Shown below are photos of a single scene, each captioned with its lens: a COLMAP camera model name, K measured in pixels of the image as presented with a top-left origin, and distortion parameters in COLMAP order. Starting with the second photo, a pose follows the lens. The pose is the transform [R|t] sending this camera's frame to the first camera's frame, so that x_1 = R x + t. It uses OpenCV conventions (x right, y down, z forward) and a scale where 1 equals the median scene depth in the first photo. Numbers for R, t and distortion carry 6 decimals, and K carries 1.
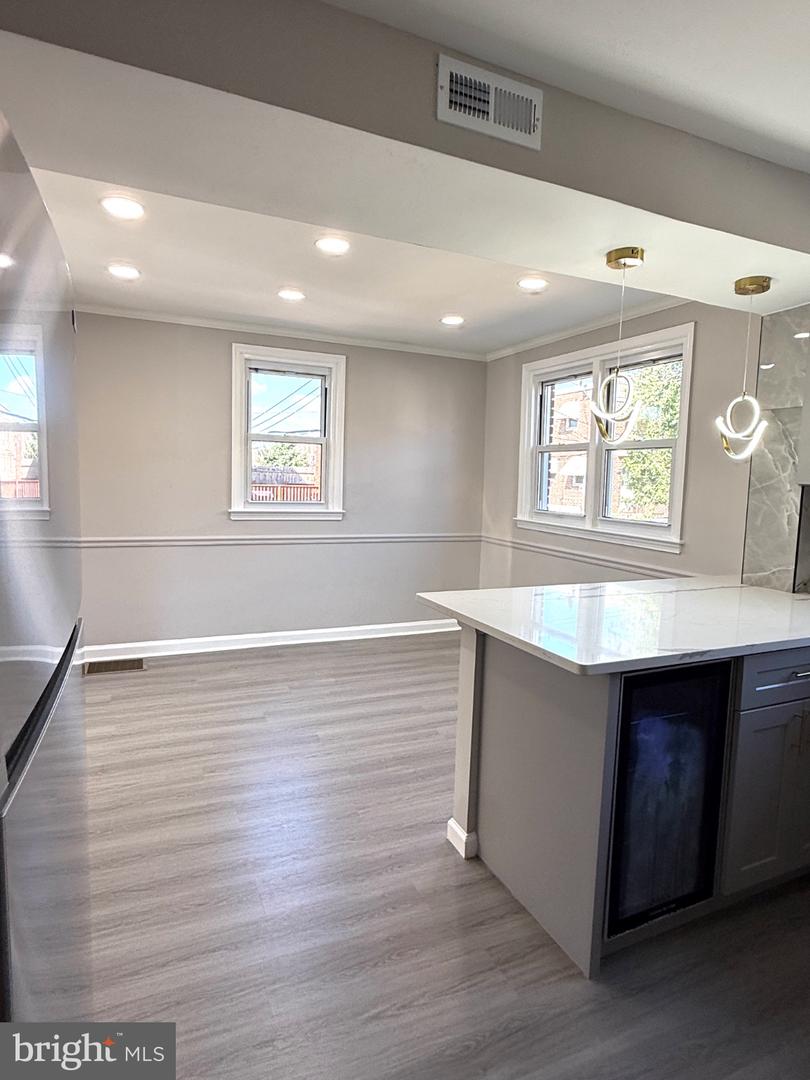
lens RADIAL K [[609.6, 0, 400.7], [0, 609.6, 534.6], [0, 0, 1]] dist [-0.001584, 0.001852]
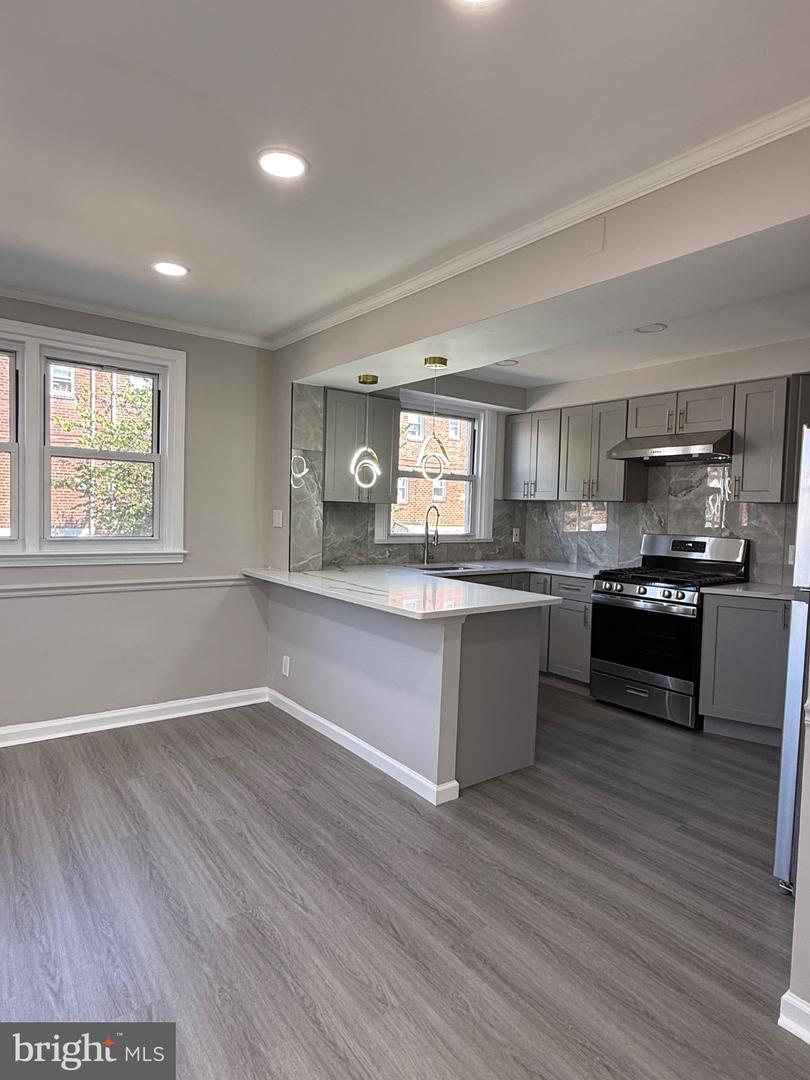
lens RADIAL K [[609.6, 0, 397.9], [0, 609.6, 540.9], [0, 0, 1]] dist [-0.001584, 0.001852]
pose [[-0.225275, -0.085037, 0.970577, -1.016630], [0.059311, 0.993139, 0.100780, -0.140187], [-0.972488, 0.080269, -0.218686, 1.285037]]
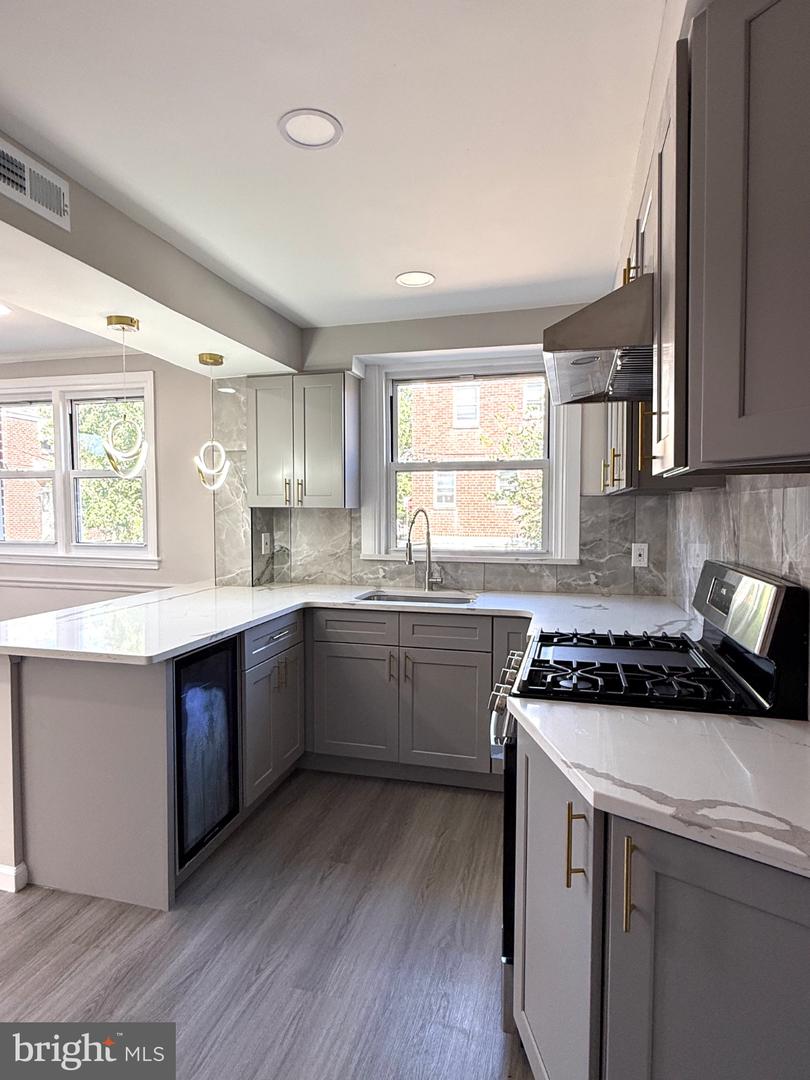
lens RADIAL K [[609.6, 0, 404.6], [0, 609.6, 542.6], [0, 0, 1]] dist [-0.001584, 0.001852]
pose [[0.625432, -0.070617, 0.777077, -0.216885], [0.089232, 0.995836, 0.018678, 0.002695], [-0.775160, 0.057658, 0.629129, -0.139573]]
